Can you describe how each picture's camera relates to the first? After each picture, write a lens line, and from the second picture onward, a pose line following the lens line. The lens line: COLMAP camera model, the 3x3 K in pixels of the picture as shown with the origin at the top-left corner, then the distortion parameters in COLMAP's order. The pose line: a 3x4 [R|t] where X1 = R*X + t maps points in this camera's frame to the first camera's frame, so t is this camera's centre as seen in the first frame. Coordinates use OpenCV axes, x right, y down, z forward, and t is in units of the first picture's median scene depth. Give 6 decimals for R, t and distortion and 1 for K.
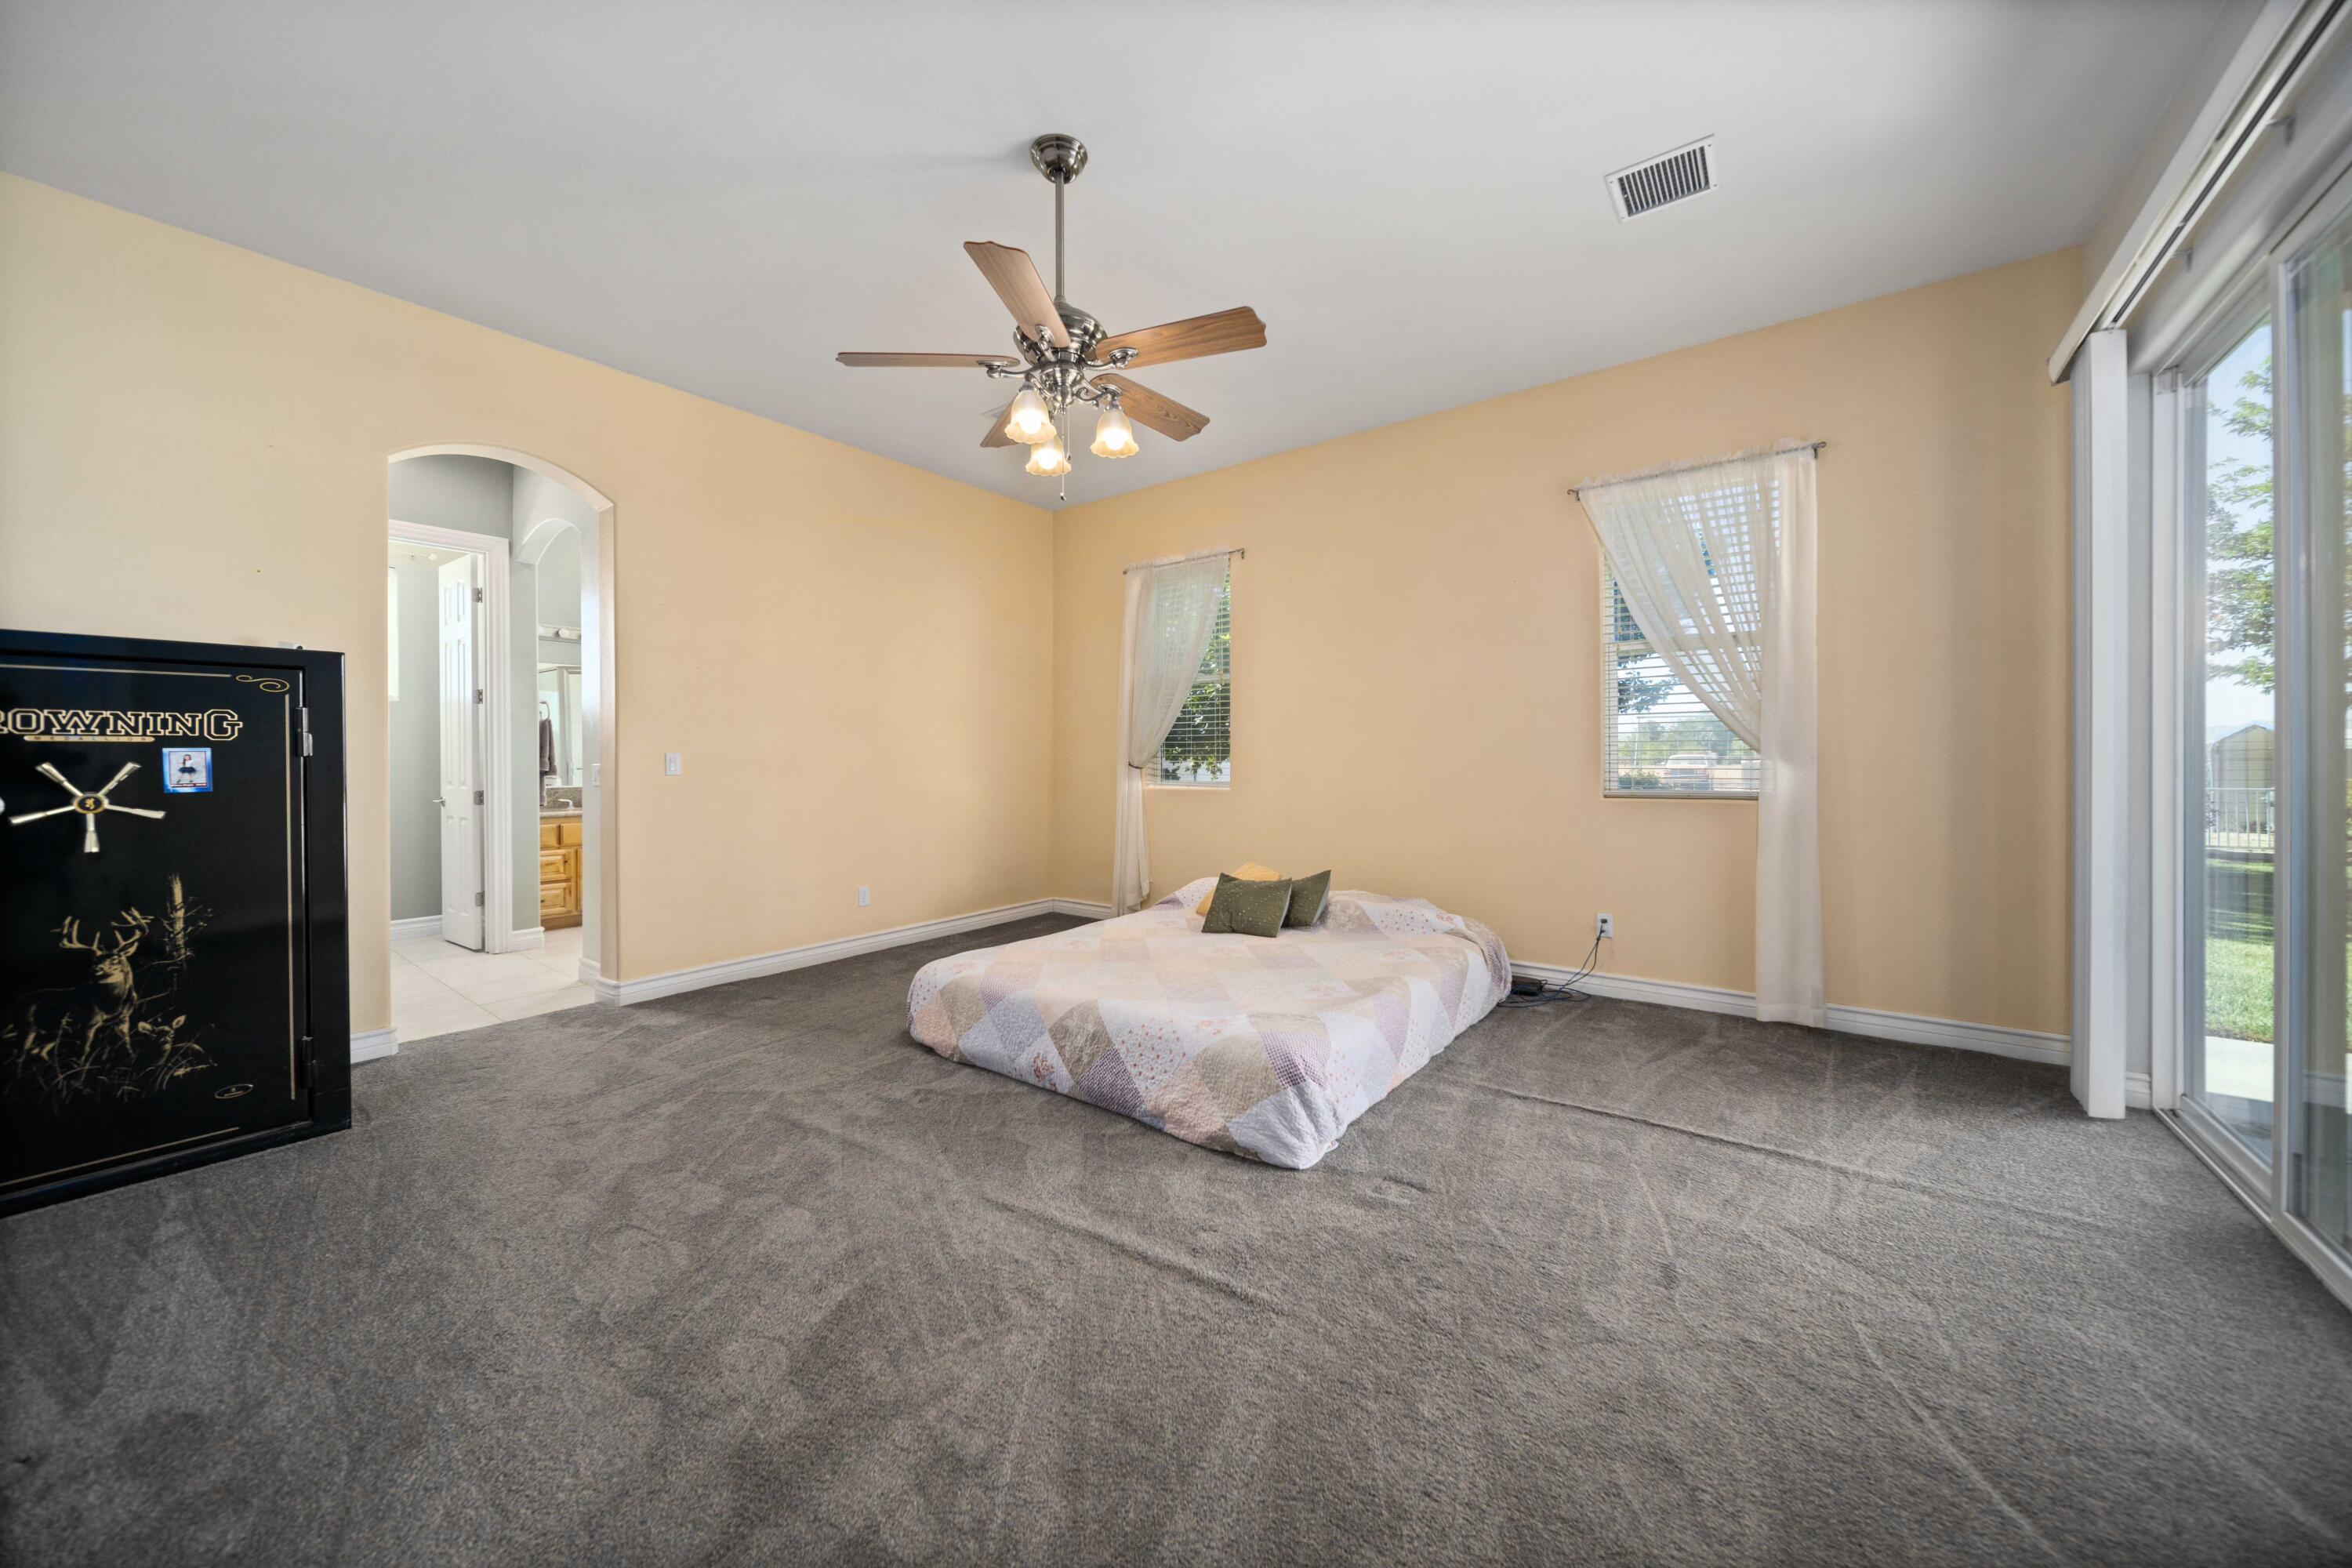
lens RADIAL K [[834.4, 0, 1181.4], [0, 834.4, 766.2], [0, 0, 1]] dist [-0.000434, -0.000988]
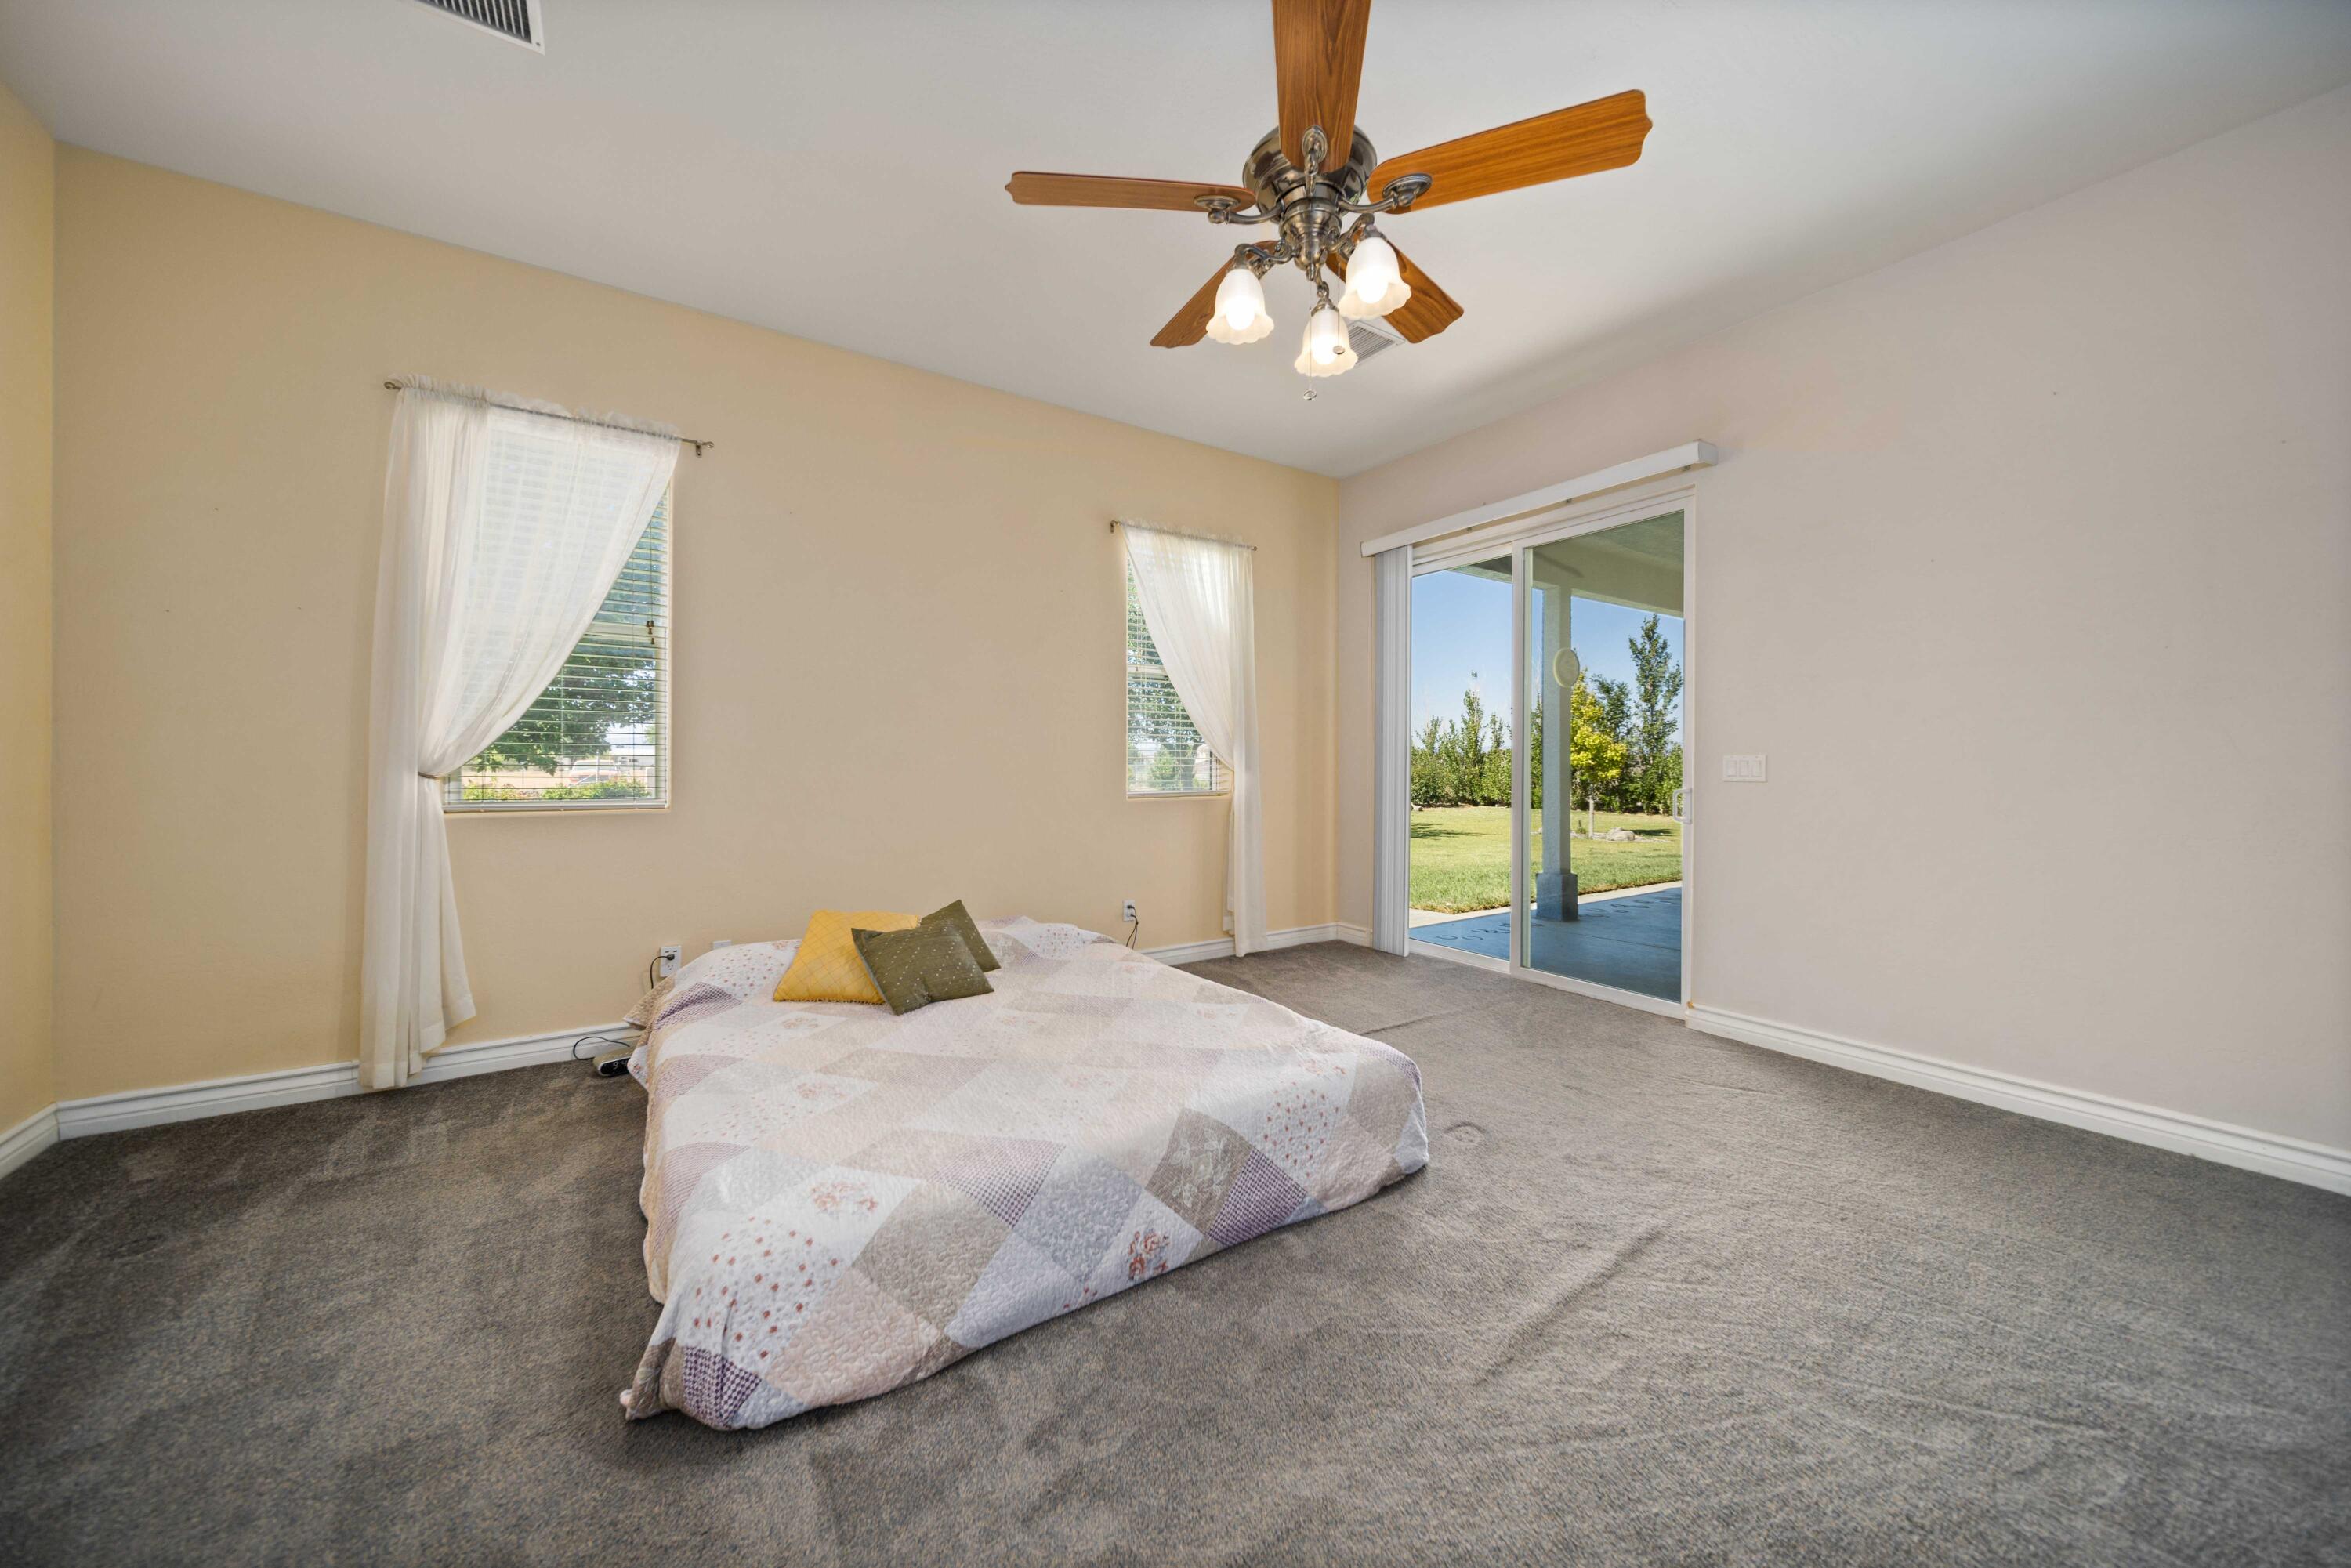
lens RADIAL K [[834.1, 0, 1177.0], [0, 834.1, 765.5], [0, 0, 1]] dist [-0.000434, -0.000988]
pose [[0.326405, 0.002304, 0.945227, -0.783107], [0.004604, 0.999981, -0.004027, -0.003530], [-0.945219, 0.005666, 0.326388, 0.797622]]
